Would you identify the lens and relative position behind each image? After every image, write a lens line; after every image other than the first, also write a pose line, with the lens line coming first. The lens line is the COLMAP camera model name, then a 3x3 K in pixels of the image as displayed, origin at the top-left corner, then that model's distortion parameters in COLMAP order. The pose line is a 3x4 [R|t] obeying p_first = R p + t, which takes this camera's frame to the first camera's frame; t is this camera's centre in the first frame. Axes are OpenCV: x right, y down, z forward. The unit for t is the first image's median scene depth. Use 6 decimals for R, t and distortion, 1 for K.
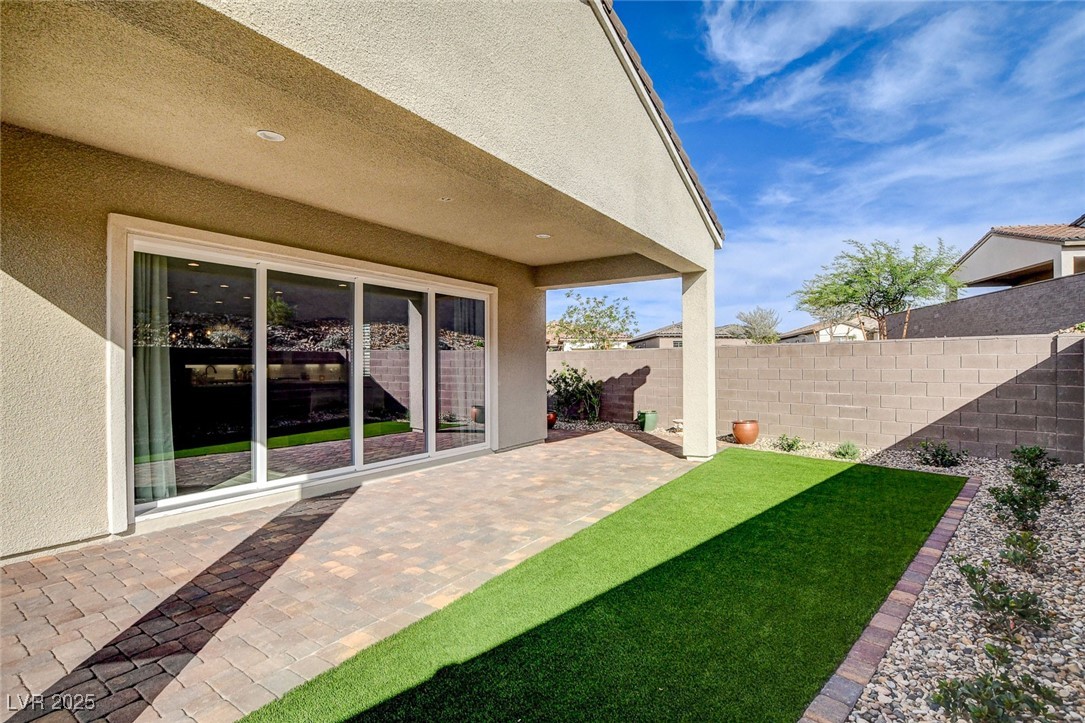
lens RADIAL K [[509.7, 0, 550.9], [0, 509.7, 359.8], [0, 0, 1]] dist [-0.010928, 0.000220]
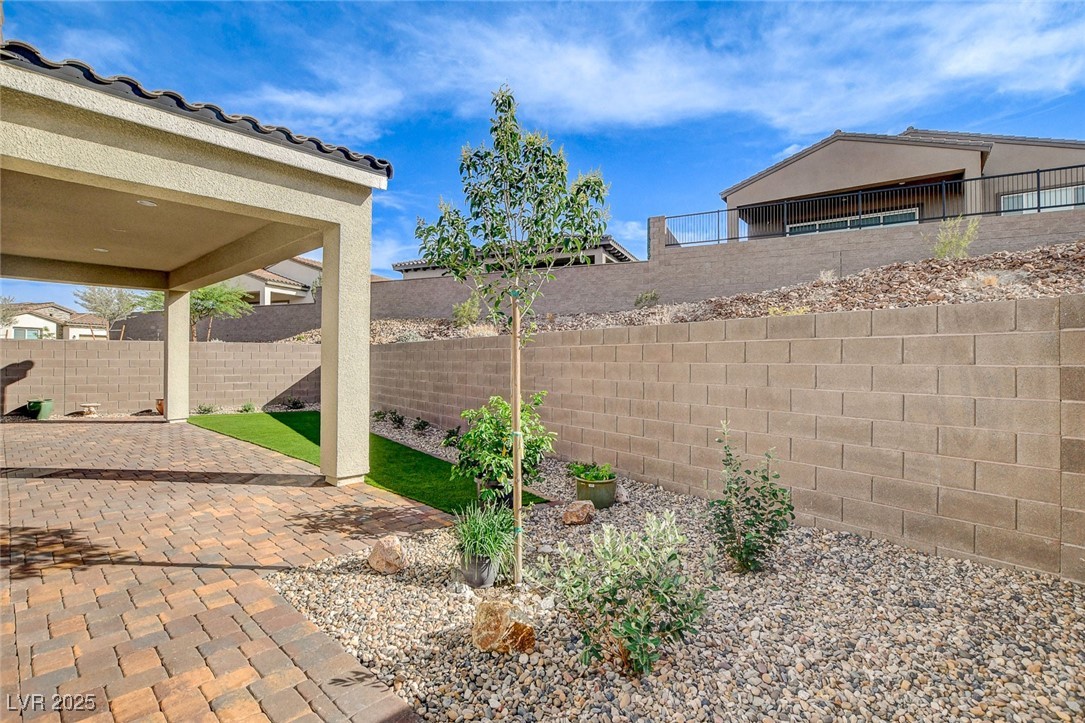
lens RADIAL K [[509.7, 0, 550.9], [0, 509.7, 359.8], [0, 0, 1]] dist [-0.010928, 0.000220]
pose [[0.146045, 0.008880, 0.989238, -0.853953], [-0.015003, 0.999865, -0.006760, 0.014240], [-0.989164, -0.013854, 0.146159, -0.214483]]
